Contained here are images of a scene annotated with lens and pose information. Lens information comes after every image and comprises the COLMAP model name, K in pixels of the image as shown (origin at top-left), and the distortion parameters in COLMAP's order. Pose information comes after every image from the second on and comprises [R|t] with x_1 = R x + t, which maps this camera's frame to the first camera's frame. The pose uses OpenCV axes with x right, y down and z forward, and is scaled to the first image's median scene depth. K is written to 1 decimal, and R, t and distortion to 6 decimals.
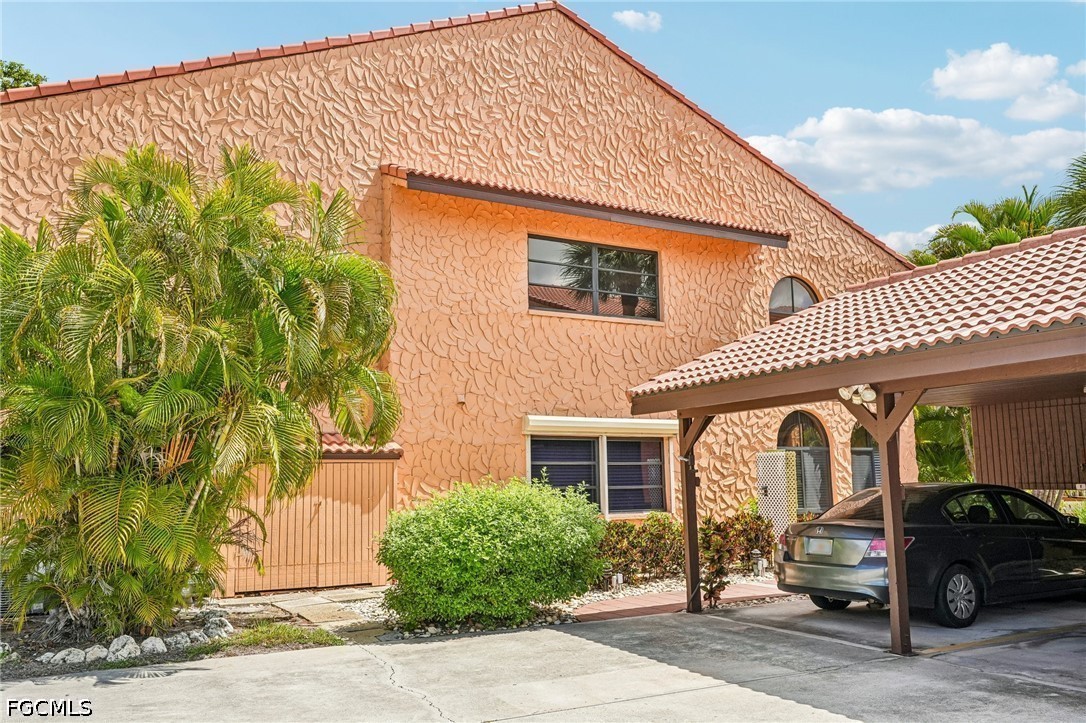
lens RADIAL K [[918.6, 0, 541.2], [0, 918.6, 364.4], [0, 0, 1]] dist [0.001209, -0.018508]
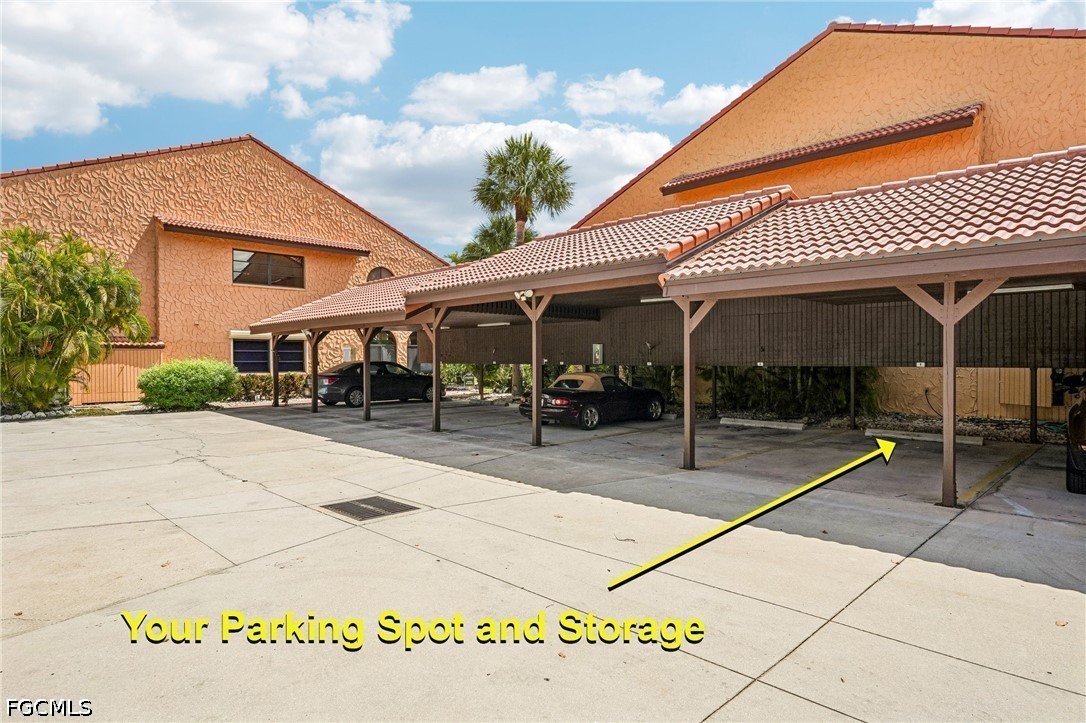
lens RADIAL K [[613.1, 0, 545.9], [0, 613.1, 366.9], [0, 0, 1]] dist [-0.005090, 0.002821]
pose [[0.959796, 0.006580, 0.280621, 0.331698], [-0.045603, 0.990099, 0.132758, -0.099246], [-0.276969, -0.140218, 0.950593, -0.736636]]
